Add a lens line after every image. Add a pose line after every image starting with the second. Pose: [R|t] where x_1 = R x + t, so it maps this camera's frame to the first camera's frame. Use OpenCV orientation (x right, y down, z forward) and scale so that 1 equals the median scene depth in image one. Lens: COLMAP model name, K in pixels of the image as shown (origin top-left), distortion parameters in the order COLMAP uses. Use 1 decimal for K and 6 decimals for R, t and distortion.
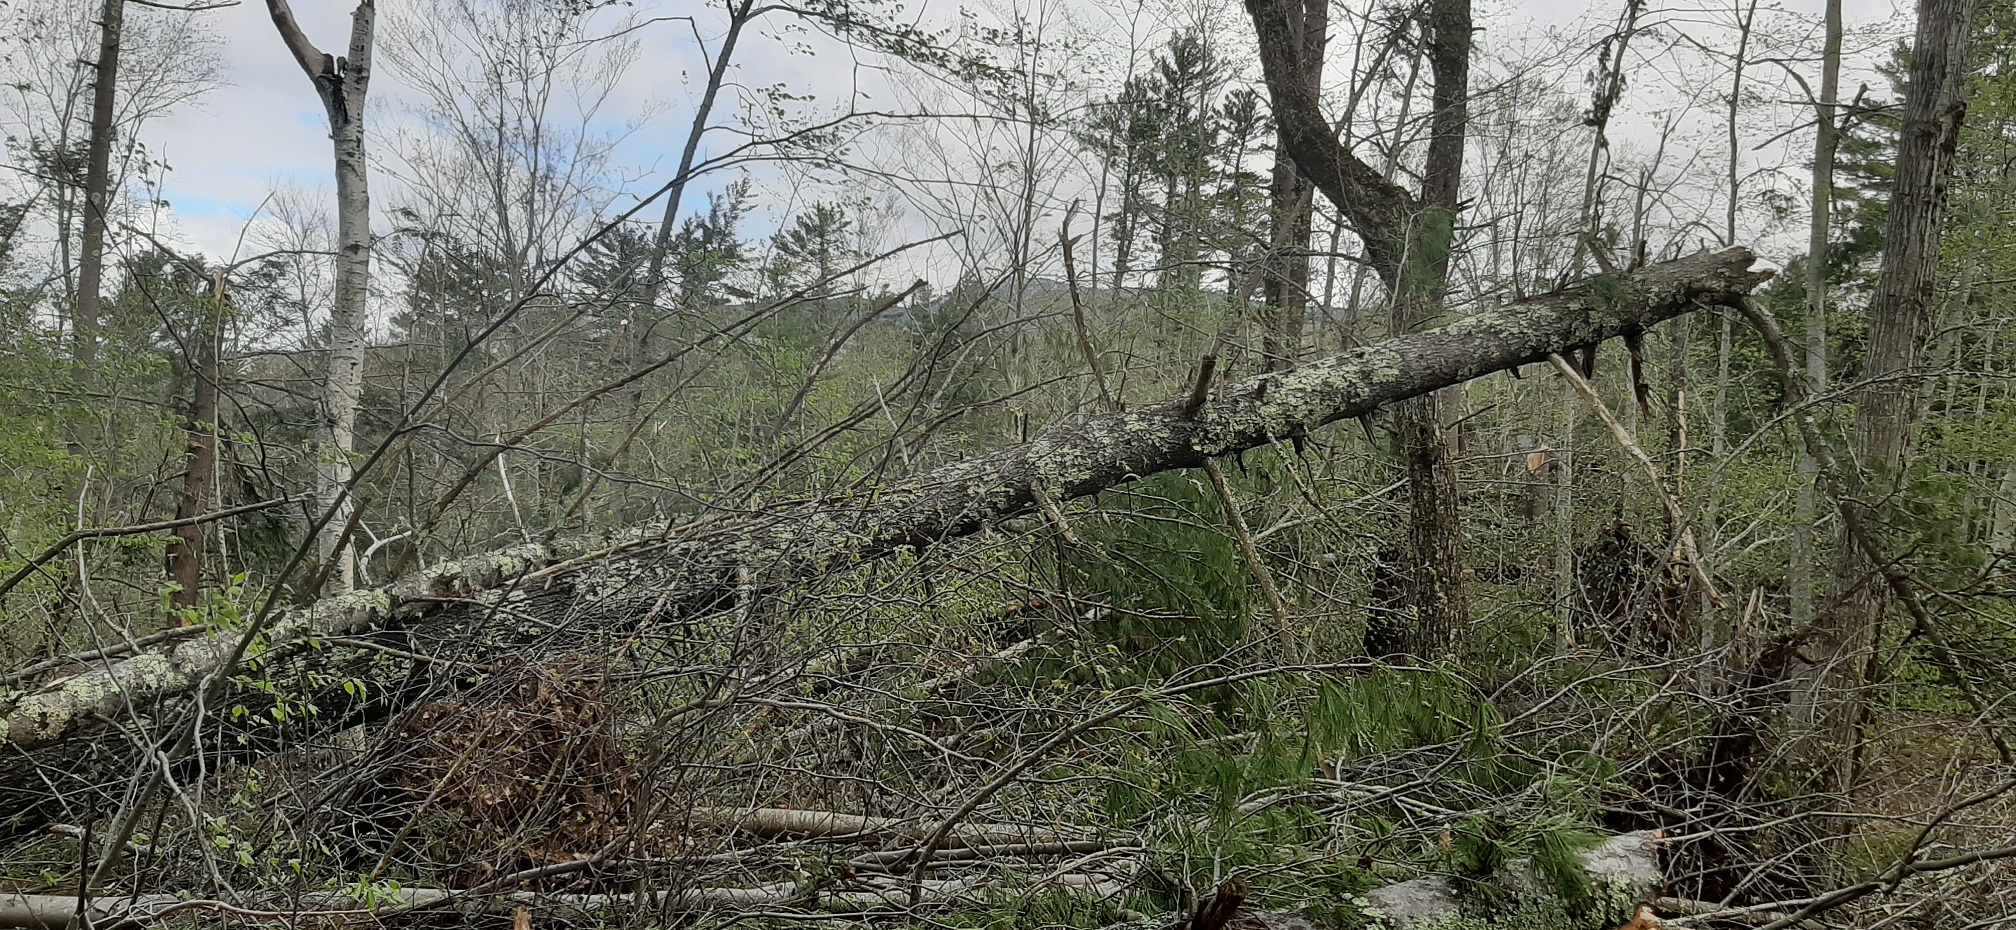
lens RADIAL K [[1561.6, 0, 1017.1], [0, 1561.6, 482.4], [0, 0, 1]] dist [0.090891, -0.191188]
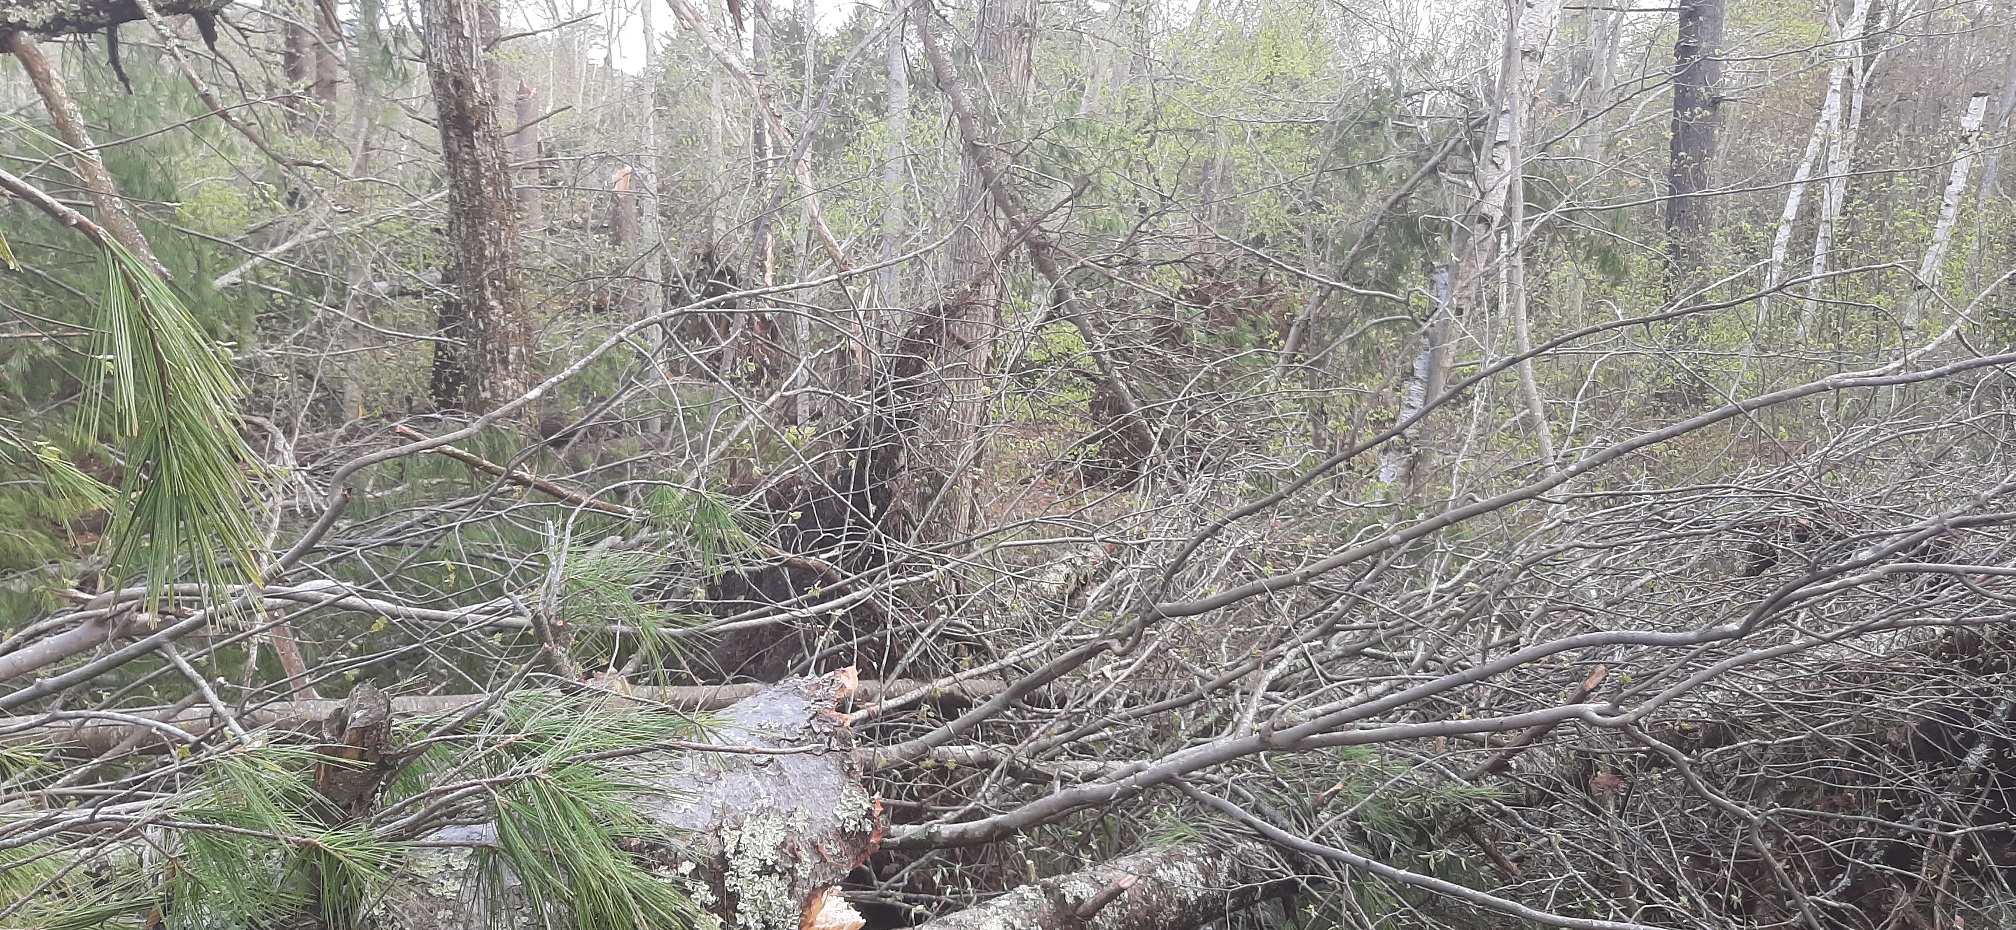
lens RADIAL K [[1561.6, 0, 1017.1], [0, 1561.6, 482.4], [0, 0, 1]] dist [0.090891, -0.191188]
pose [[0.848857, -0.088664, 0.521134, 0.120666], [0.005489, 0.987259, 0.159027, 0.056591], [-0.528594, -0.132131, 0.838528, 0.324075]]
